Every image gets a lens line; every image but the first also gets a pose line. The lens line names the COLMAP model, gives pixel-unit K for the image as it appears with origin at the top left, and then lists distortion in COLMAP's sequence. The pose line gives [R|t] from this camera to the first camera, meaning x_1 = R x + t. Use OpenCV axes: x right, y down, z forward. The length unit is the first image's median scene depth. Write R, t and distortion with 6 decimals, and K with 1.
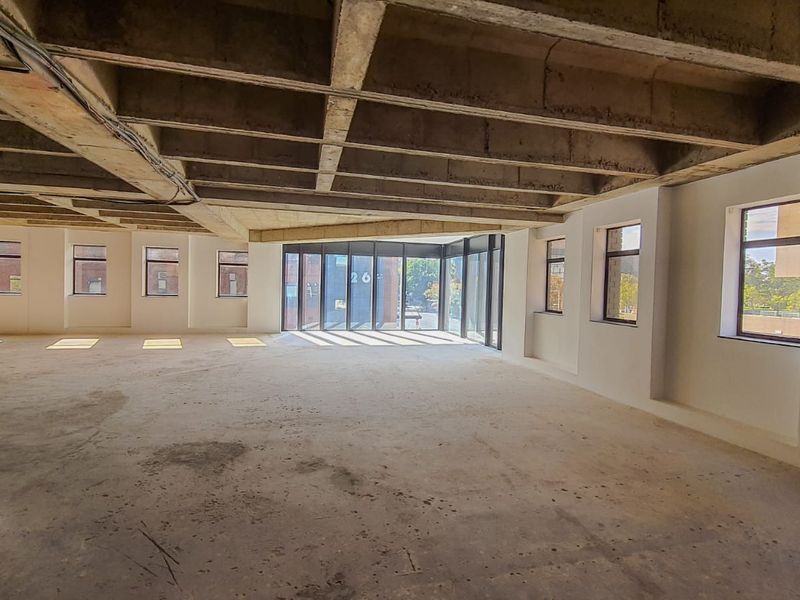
lens RADIAL K [[417.5, 0, 401.1], [0, 417.5, 299.4], [0, 0, 1]] dist [0.006797, -0.003333]
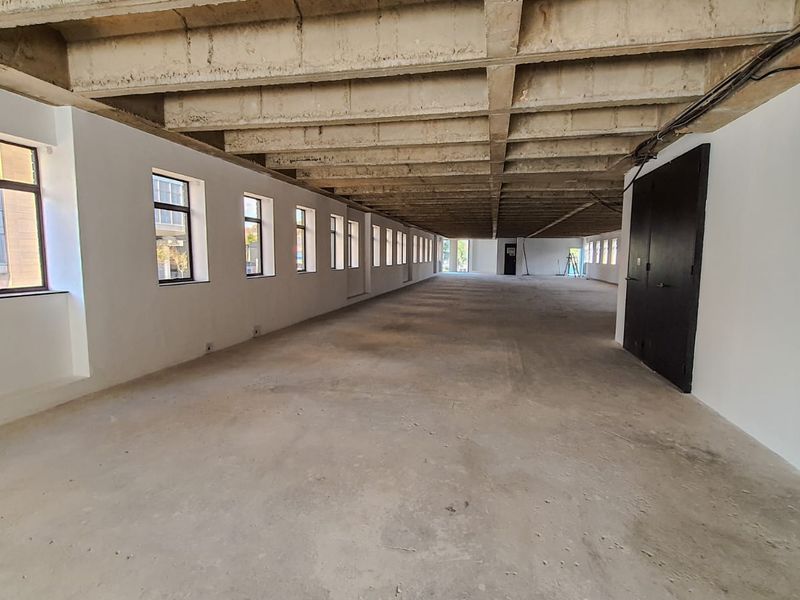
lens RADIAL K [[417.5, 0, 399.7], [0, 417.5, 299.0], [0, 0, 1]] dist [0.006797, -0.003333]
pose [[-0.901707, -0.073954, 0.425977, -0.367713], [-0.014516, 0.989885, 0.141127, -0.046946], [-0.432105, 0.121072, -0.893659, 1.959689]]
